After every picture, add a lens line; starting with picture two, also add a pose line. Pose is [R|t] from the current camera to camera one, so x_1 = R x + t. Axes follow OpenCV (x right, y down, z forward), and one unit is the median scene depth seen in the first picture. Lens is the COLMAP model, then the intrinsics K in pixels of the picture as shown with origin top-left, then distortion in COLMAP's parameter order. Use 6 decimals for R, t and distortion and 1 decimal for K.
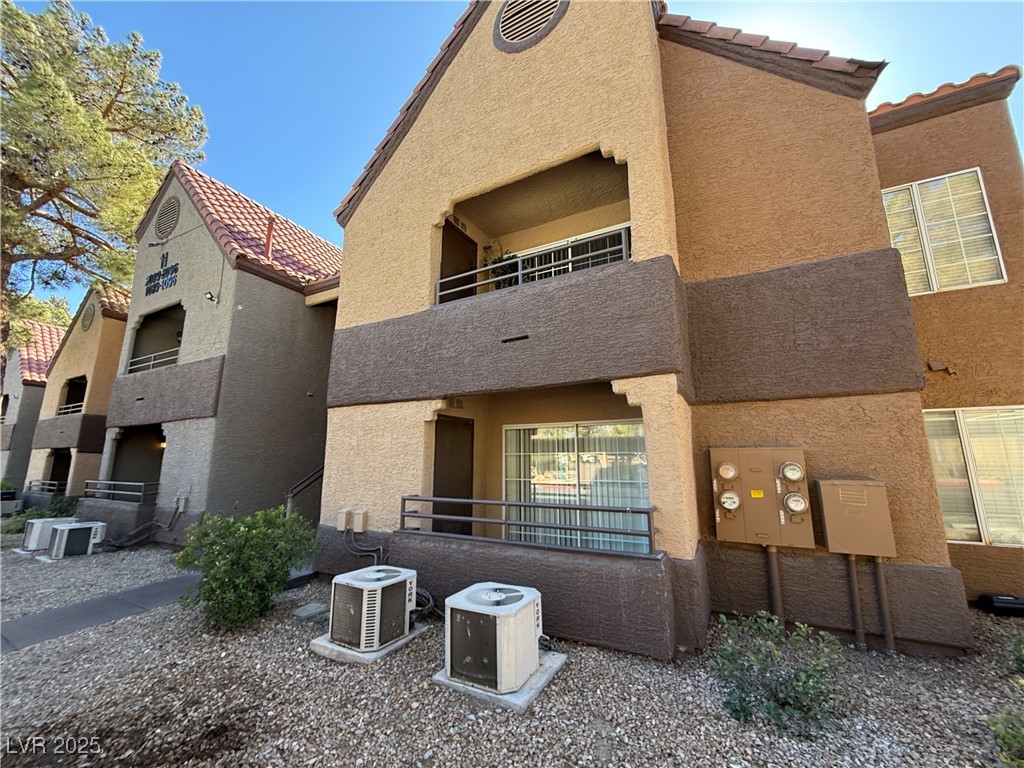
lens RADIAL K [[407.1, 0, 508.7], [0, 407.1, 384.3], [0, 0, 1]] dist [-0.000444, 0.000028]
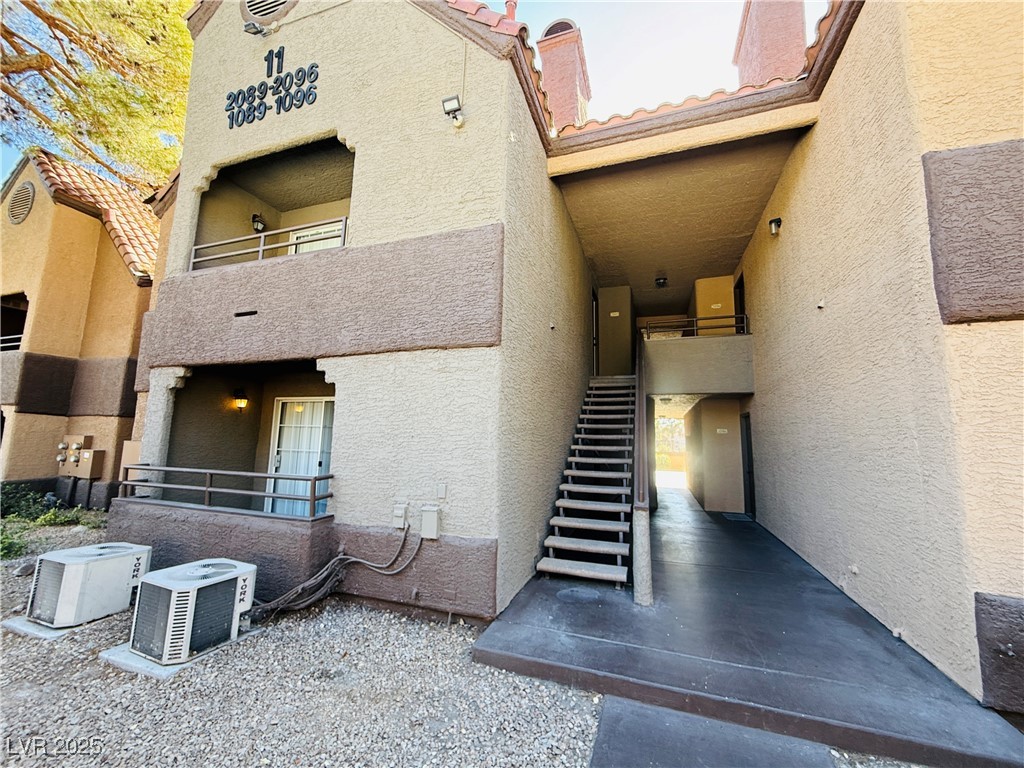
lens RADIAL K [[407.1, 0, 508.7], [0, 407.1, 384.3], [0, 0, 1]] dist [-0.000444, 0.000028]
pose [[0.987405, 0.043198, 0.152202, -0.622764], [-0.051526, 0.997358, 0.051200, 0.080160], [-0.149588, -0.058398, 0.987022, 0.409422]]
